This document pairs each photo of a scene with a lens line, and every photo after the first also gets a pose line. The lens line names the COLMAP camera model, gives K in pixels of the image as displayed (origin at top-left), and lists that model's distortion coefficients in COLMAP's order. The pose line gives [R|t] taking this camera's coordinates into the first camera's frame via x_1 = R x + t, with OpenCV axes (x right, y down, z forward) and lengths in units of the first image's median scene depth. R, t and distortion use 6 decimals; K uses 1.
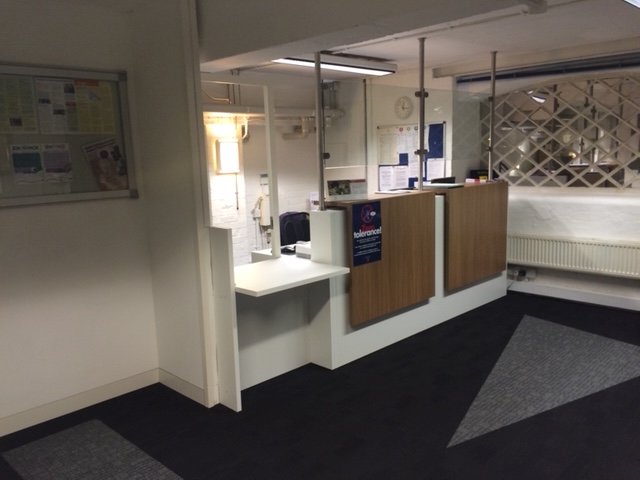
lens RADIAL K [[529.3, 0, 318.2], [0, 529.3, 232.8], [0, 0, 1]] dist [0.019802, -0.000467]
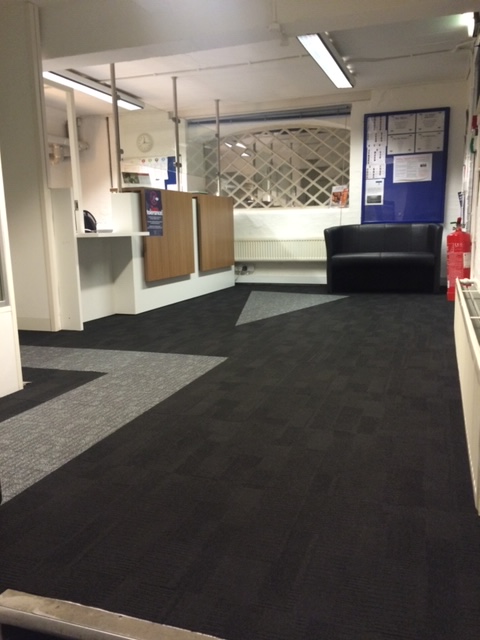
lens RADIAL K [[529.3, 0, 240.0], [0, 529.3, 320.0], [0, 0, 1]] dist [0.019802, -0.000467]
pose [[0.903636, -0.058764, 0.424250, -0.243335], [0.055077, 0.998262, 0.020959, 0.209434], [-0.424744, 0.004427, 0.905302, -0.255039]]
